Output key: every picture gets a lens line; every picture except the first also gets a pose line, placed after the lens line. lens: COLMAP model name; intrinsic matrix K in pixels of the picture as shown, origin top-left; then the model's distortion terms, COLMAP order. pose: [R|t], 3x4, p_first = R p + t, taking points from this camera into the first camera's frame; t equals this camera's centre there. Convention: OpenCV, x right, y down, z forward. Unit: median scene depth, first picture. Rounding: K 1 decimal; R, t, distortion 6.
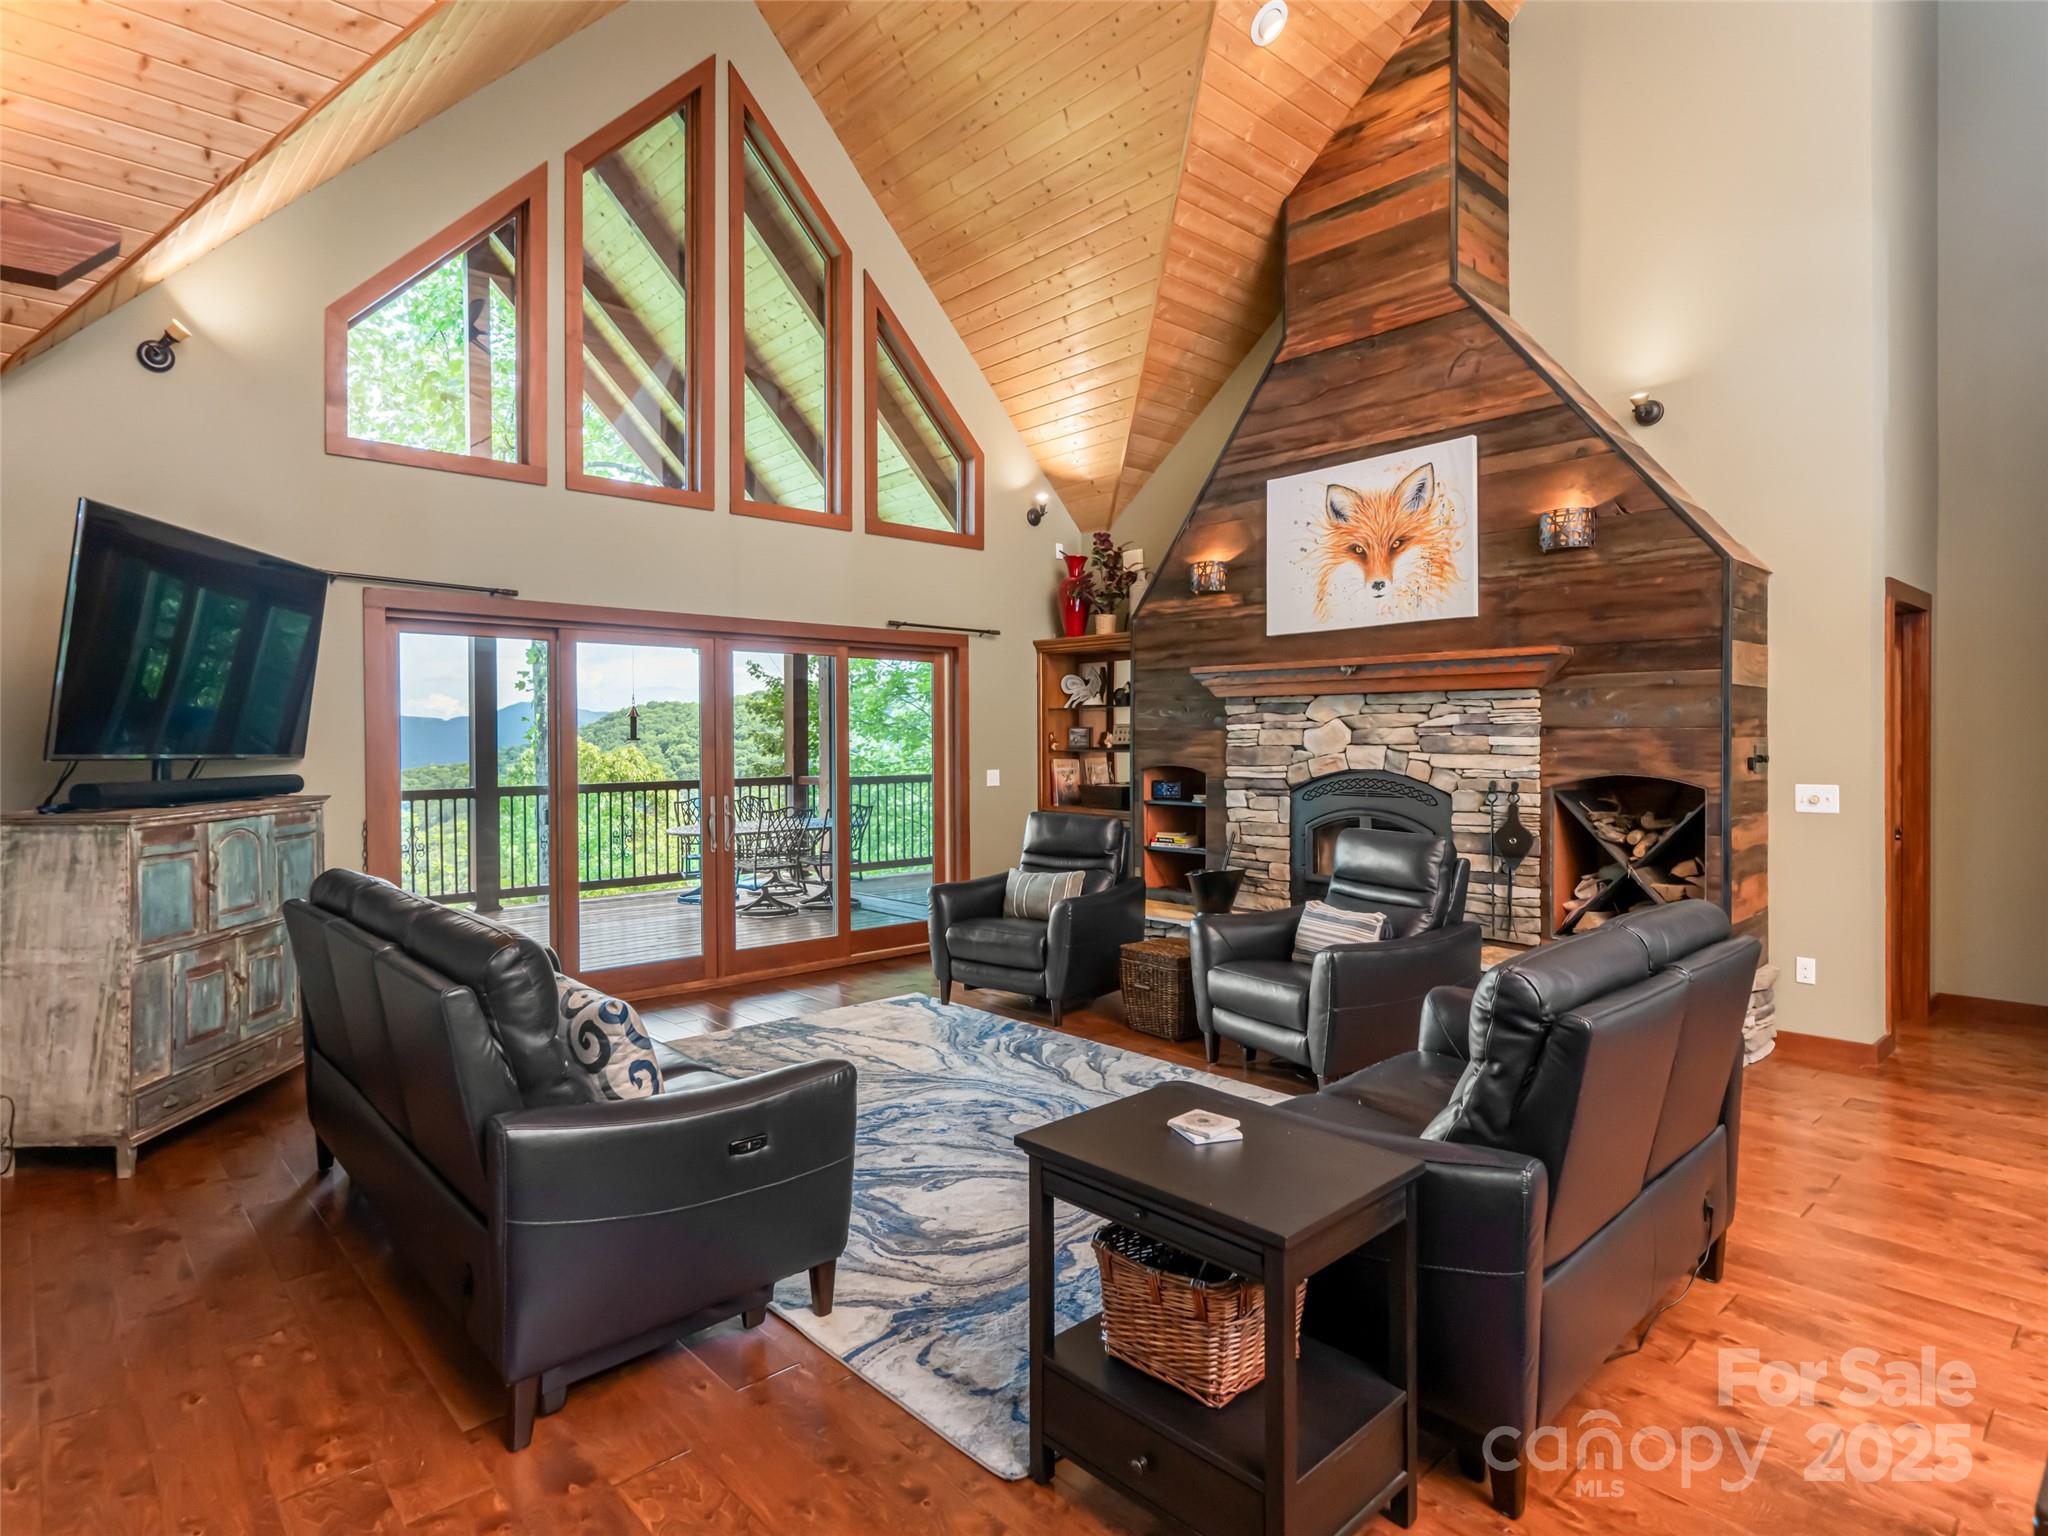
lens RADIAL K [[1108.1, 0, 977.3], [0, 1108.1, 743.8], [0, 0, 1]] dist [0.001640, 0.000202]
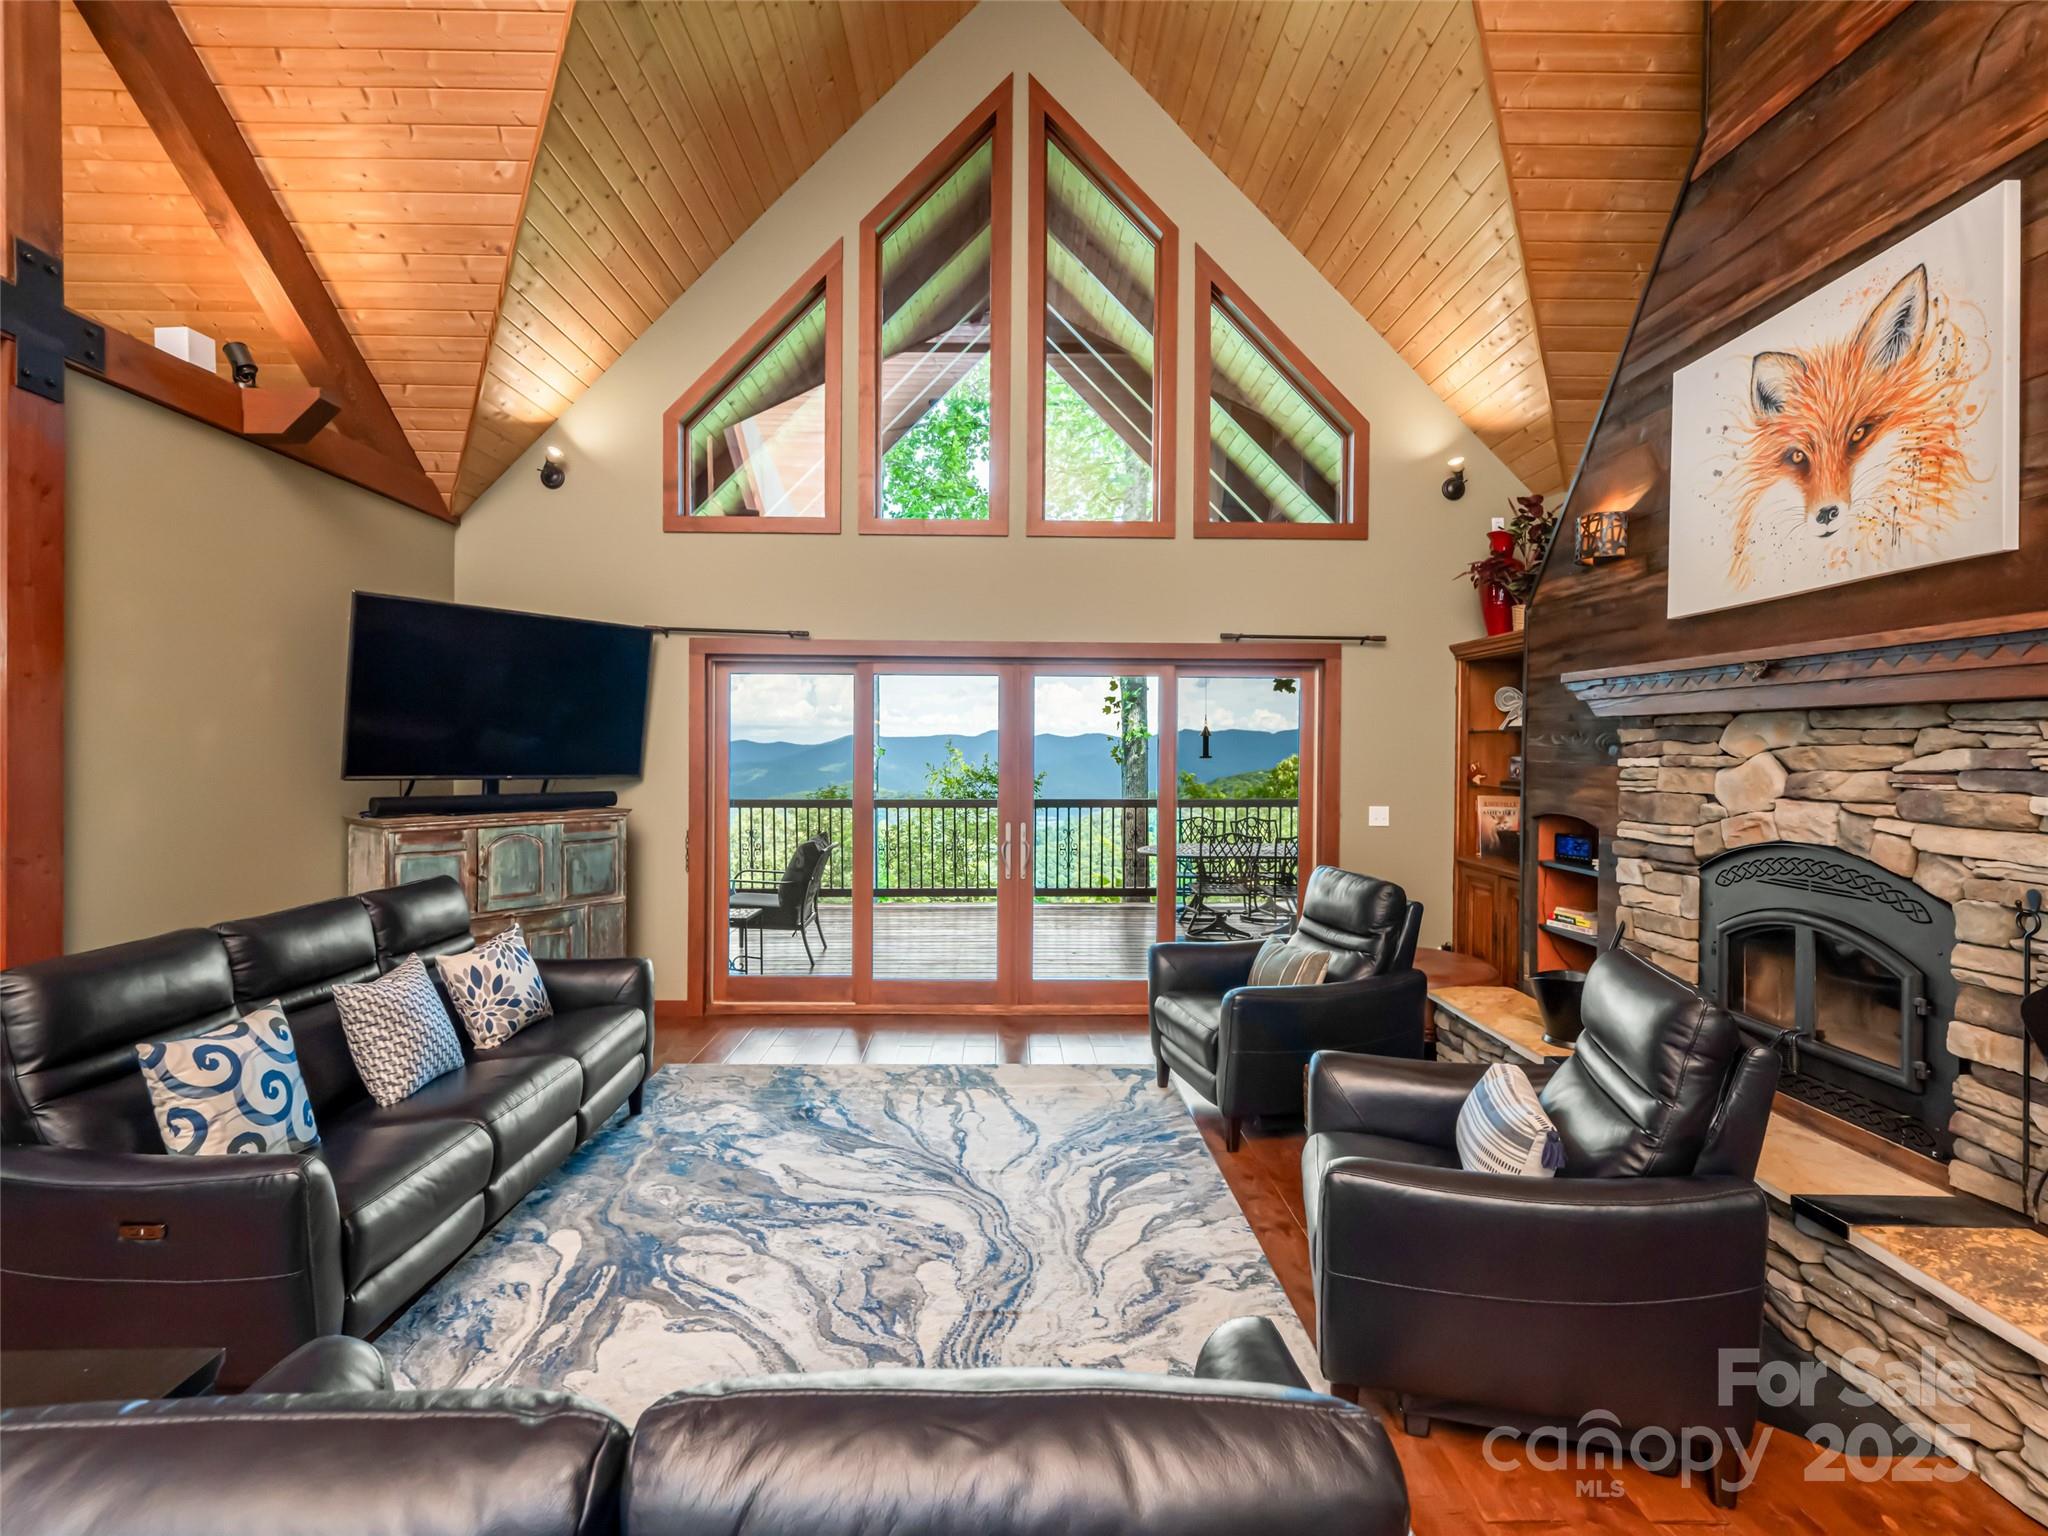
lens RADIAL K [[984.2, 0, 1018.2], [0, 984.2, 759.8], [0, 0, 1]] dist [0.000638, -0.000079]
pose [[0.763471, 0.015487, -0.645656, 0.375216], [-0.011629, 0.999880, 0.010233, -0.020459], [0.645737, -0.000304, 0.763560, 0.362953]]
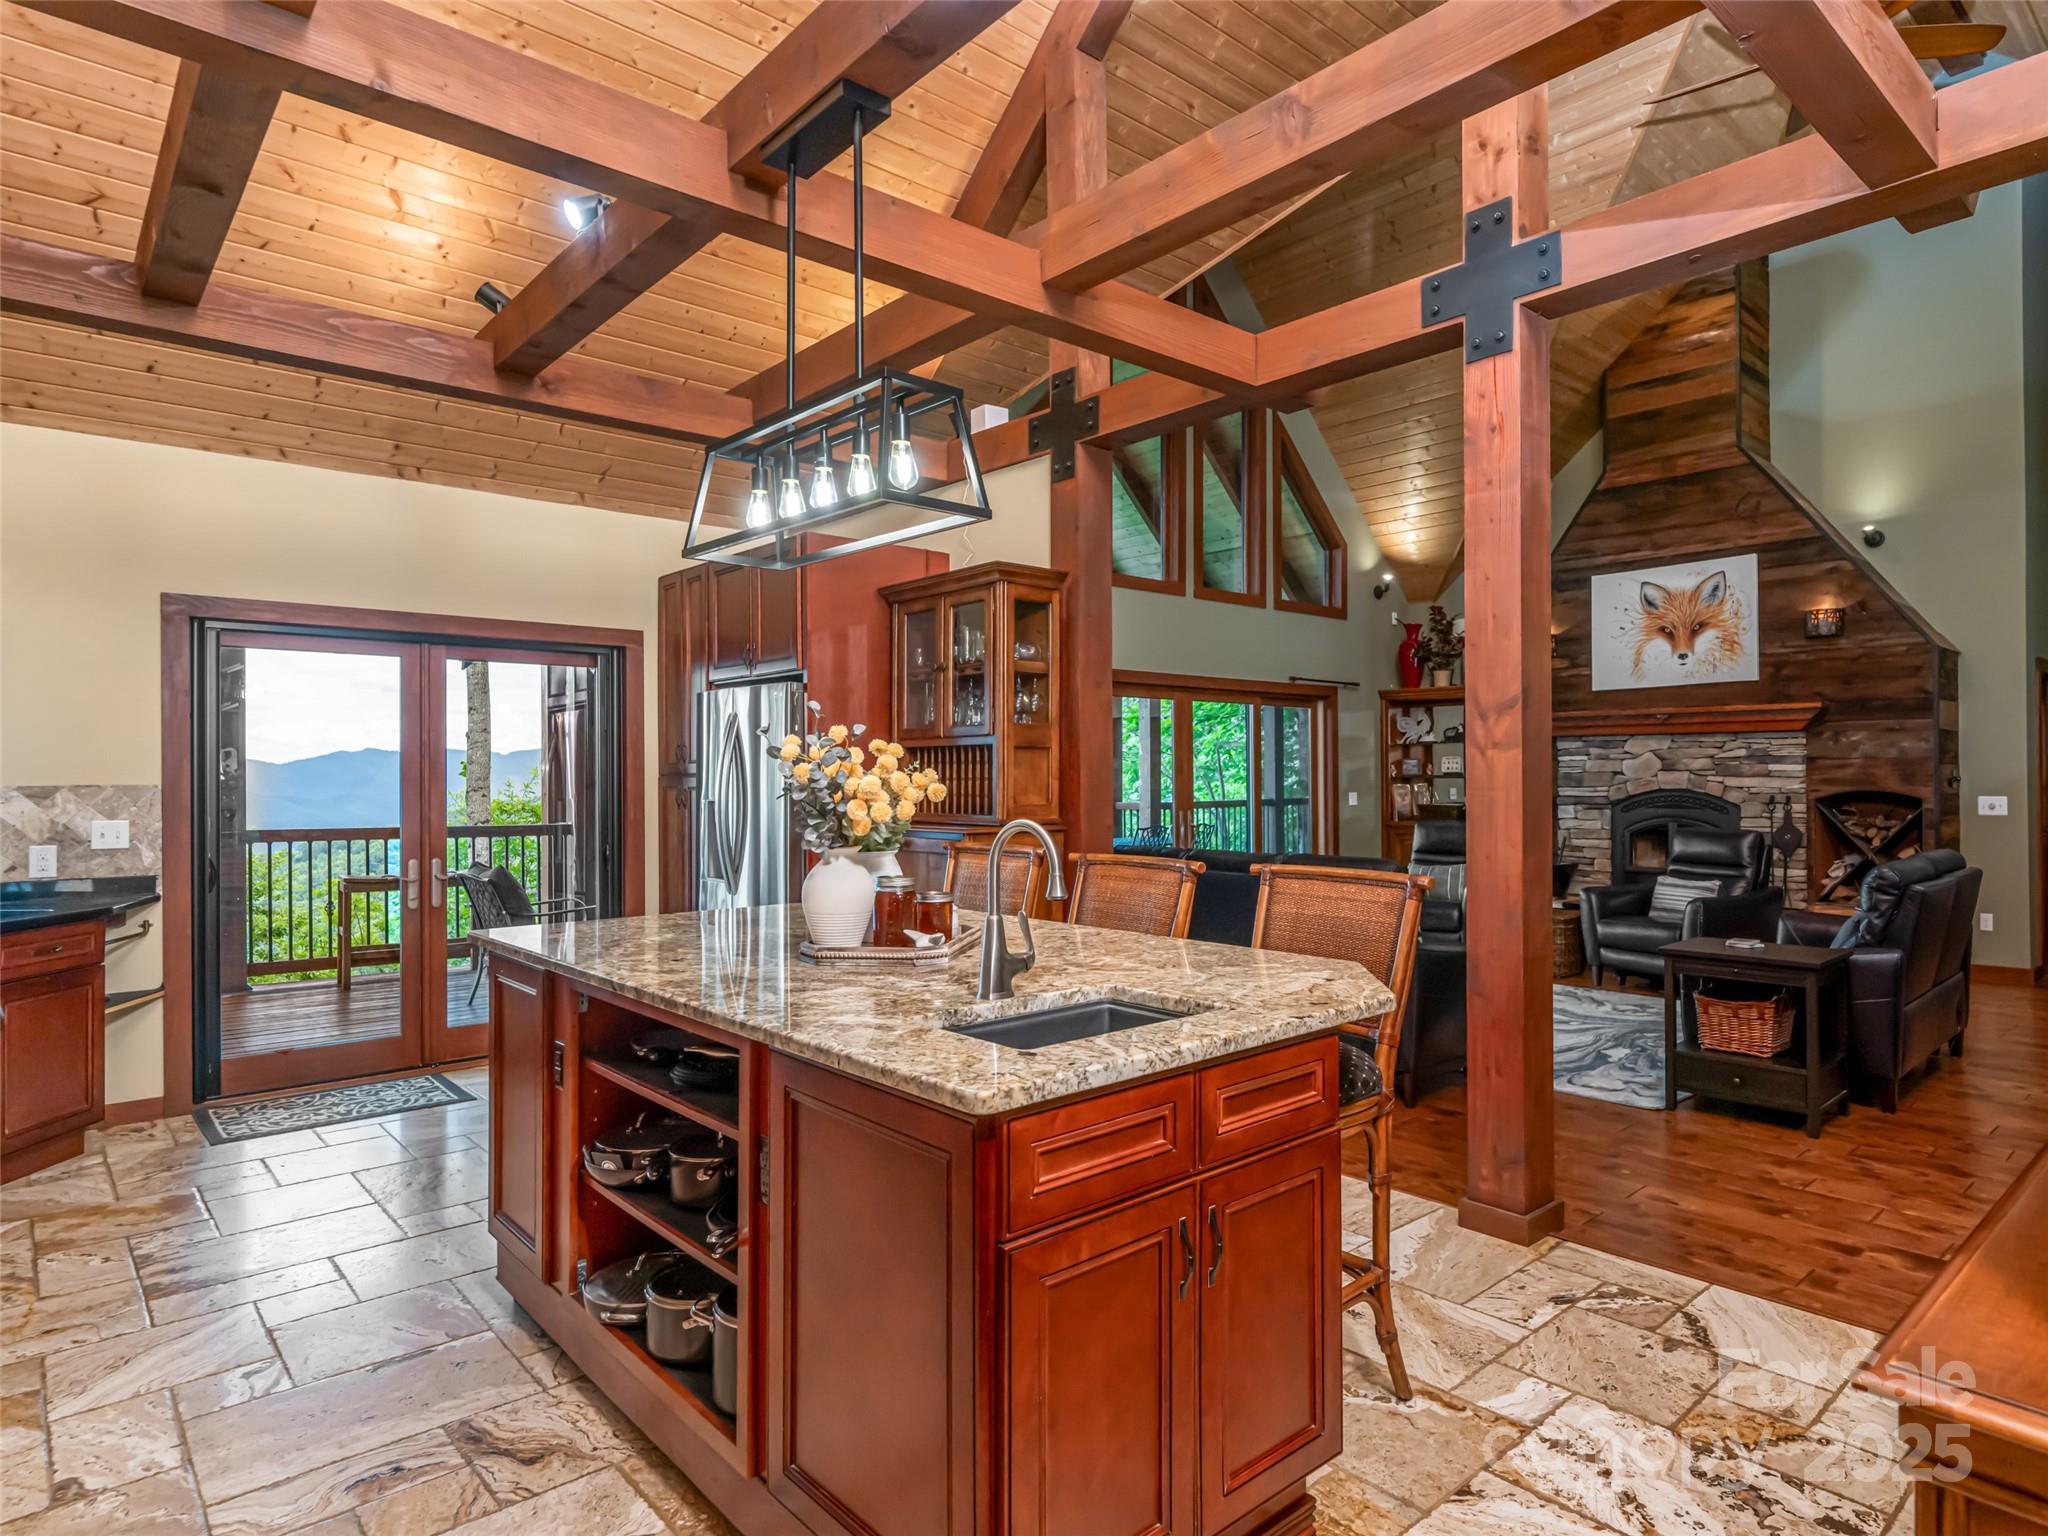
lens RADIAL K [[1180.9, 0, 1137.5], [0, 1180.9, 764.9], [0, 0, 1]] dist [0.000833, 0.002518]
pose [[0.998881, -0.001448, 0.047281, -0.396045], [0.002008, 0.999928, -0.011796, 0.009771], [-0.047261, 0.011878, 0.998812, -0.452244]]
